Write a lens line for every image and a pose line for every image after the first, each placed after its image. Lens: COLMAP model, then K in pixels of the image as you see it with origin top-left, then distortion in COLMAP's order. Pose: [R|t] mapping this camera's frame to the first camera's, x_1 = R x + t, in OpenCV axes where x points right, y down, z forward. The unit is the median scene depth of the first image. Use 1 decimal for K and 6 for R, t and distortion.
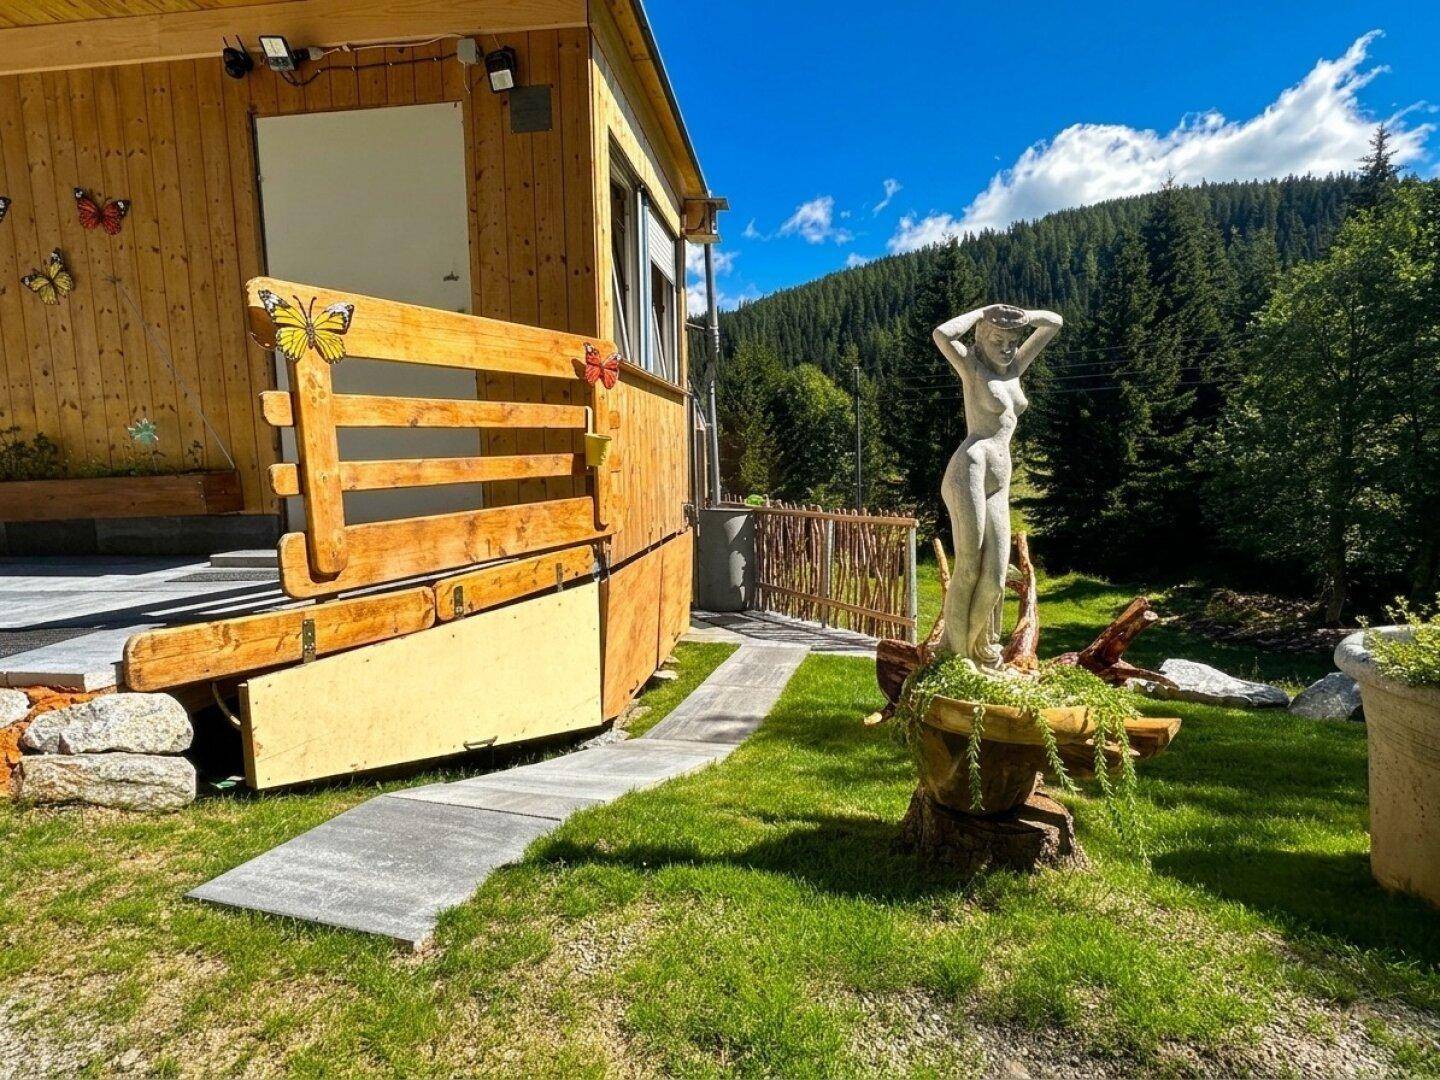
lens RADIAL K [[764.0, 0, 720.9], [0, 764.0, 542.9], [0, 0, 1]] dist [-0.001119, -0.000559]
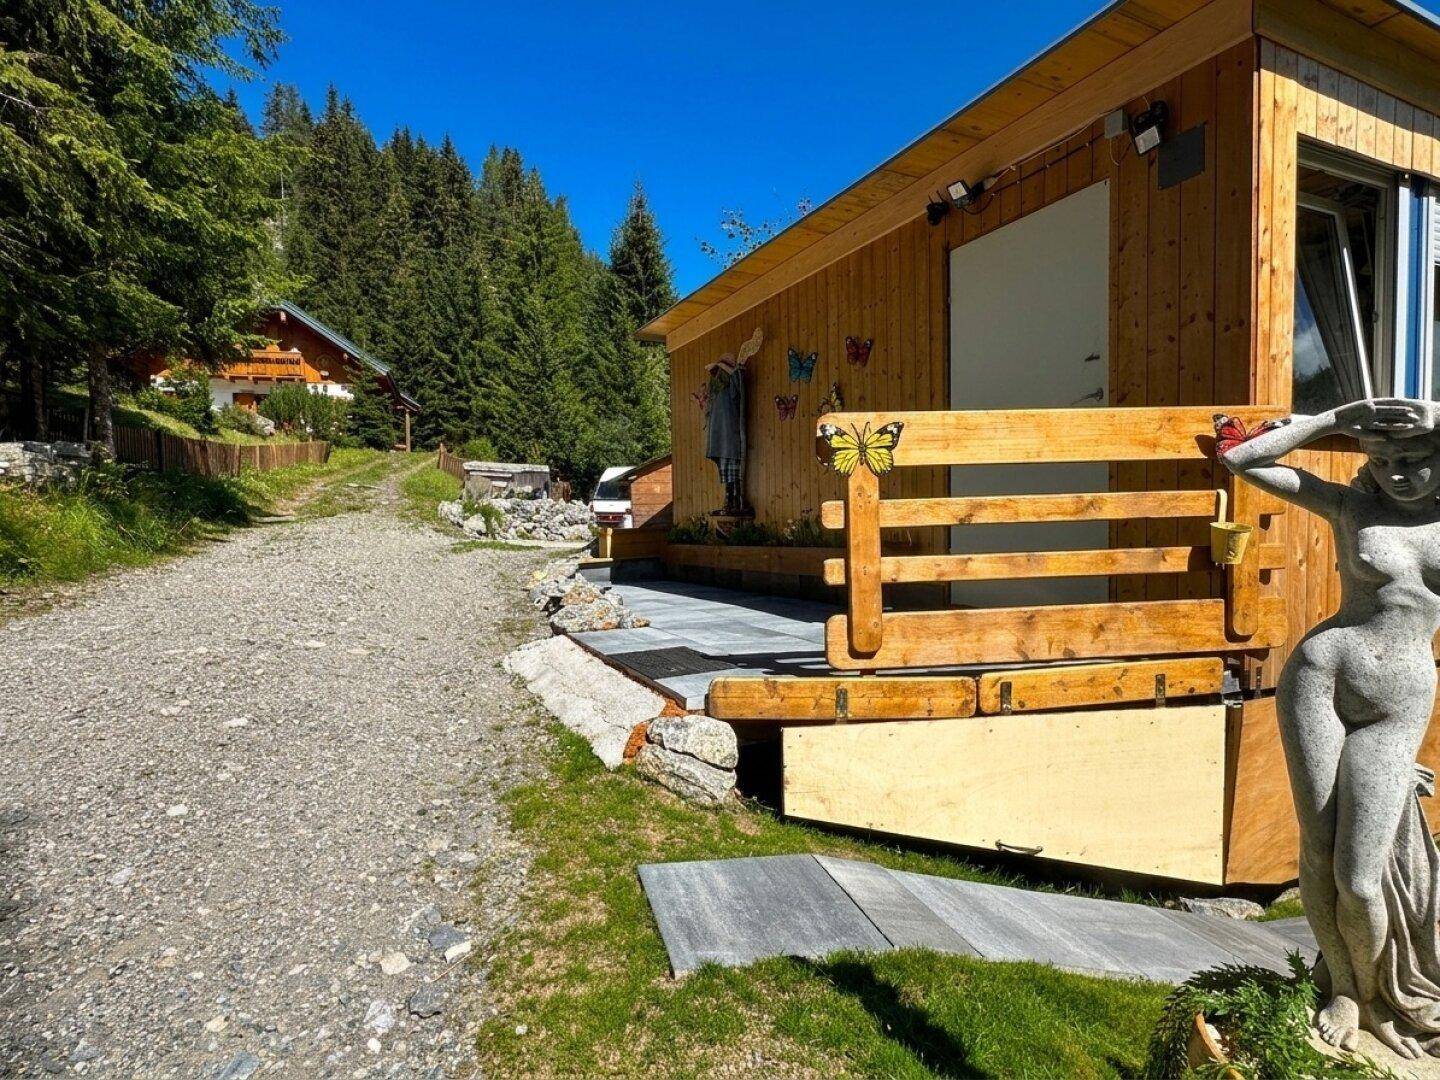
lens RADIAL K [[764.0, 0, 720.9], [0, 764.0, 542.9], [0, 0, 1]] dist [-0.001119, -0.000559]
pose [[0.530503, 0.037473, -0.846854, 0.321235], [-0.093257, 0.995538, -0.014368, -0.080782], [0.842538, 0.086597, 0.531631, 0.157232]]
